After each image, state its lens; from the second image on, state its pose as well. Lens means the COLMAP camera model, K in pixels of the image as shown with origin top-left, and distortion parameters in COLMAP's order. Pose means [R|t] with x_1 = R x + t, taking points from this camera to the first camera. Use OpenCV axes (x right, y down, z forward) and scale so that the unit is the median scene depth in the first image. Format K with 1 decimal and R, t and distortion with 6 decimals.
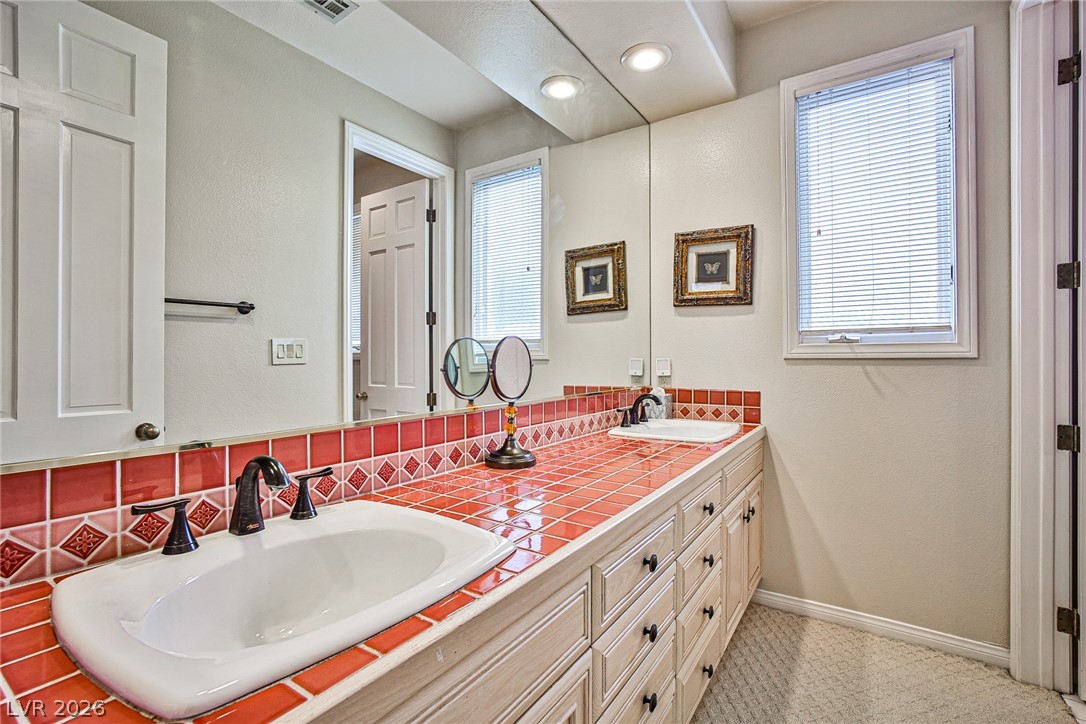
lens RADIAL K [[499.5, 0, 540.2], [0, 499.5, 361.2], [0, 0, 1]] dist [-0.025918, 0.006795]
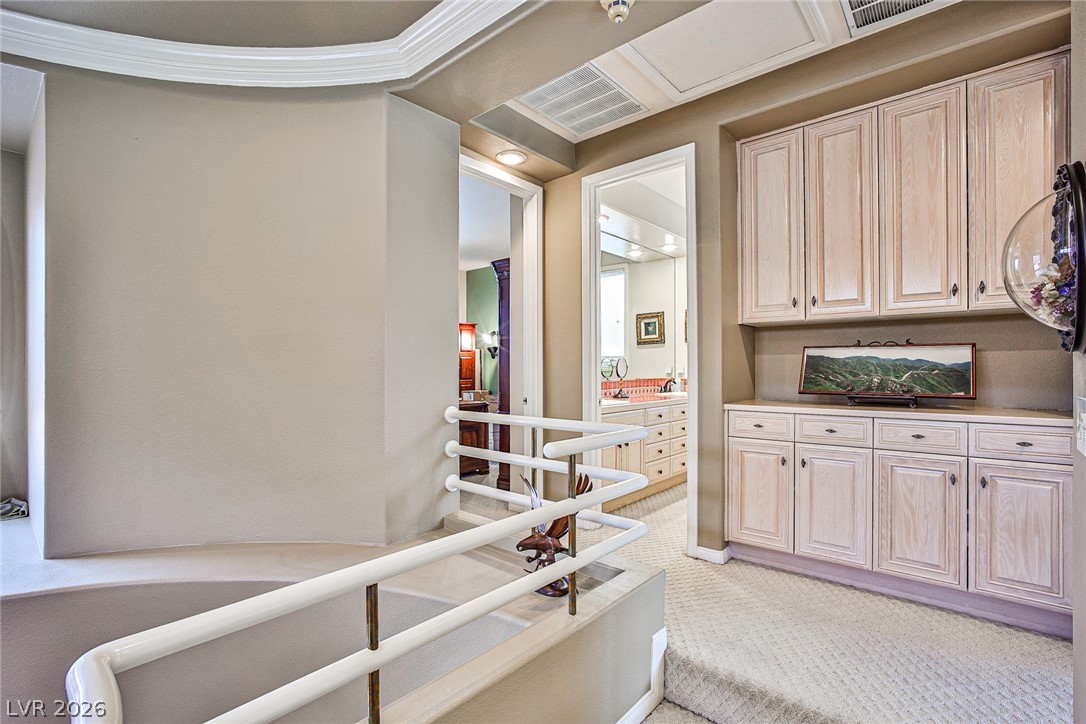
lens RADIAL K [[499.5, 0, 546.3], [0, 499.5, 367.2], [0, 0, 1]] dist [-0.025918, 0.006795]
pose [[0.993958, 0.005019, -0.109642, -0.103798], [-0.005042, 0.999987, 0.000068, 0.005479], [0.109641, 0.000486, 0.993971, -1.246161]]
